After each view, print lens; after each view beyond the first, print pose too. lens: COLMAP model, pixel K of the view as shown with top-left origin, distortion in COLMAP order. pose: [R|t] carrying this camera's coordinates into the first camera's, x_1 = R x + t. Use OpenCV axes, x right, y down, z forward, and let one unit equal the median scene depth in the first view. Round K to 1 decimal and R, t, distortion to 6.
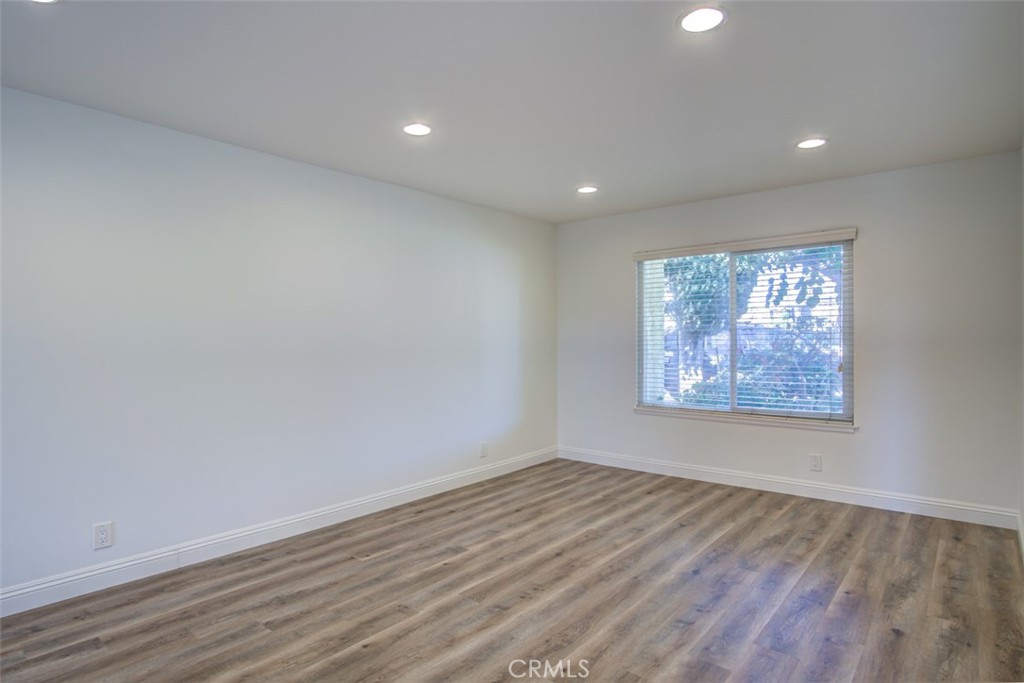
lens RADIAL K [[557.6, 0, 509.0], [0, 557.6, 343.6], [0, 0, 1]] dist [-0.031893, 0.006983]
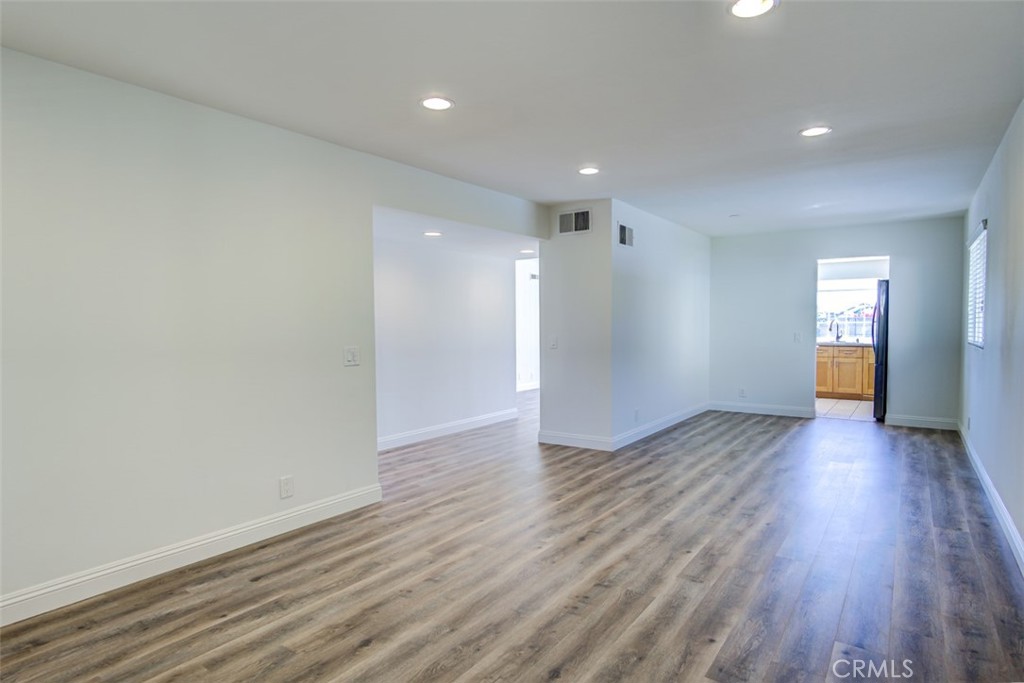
lens RADIAL K [[557.6, 0, 531.7], [0, 557.6, 354.7], [0, 0, 1]] dist [-0.031893, 0.006983]
pose [[-0.994382, 0.022498, -0.103430, 0.175744], [0.015530, 0.997585, 0.067690, -0.015591], [0.104703, 0.065704, -0.992331, 1.634677]]
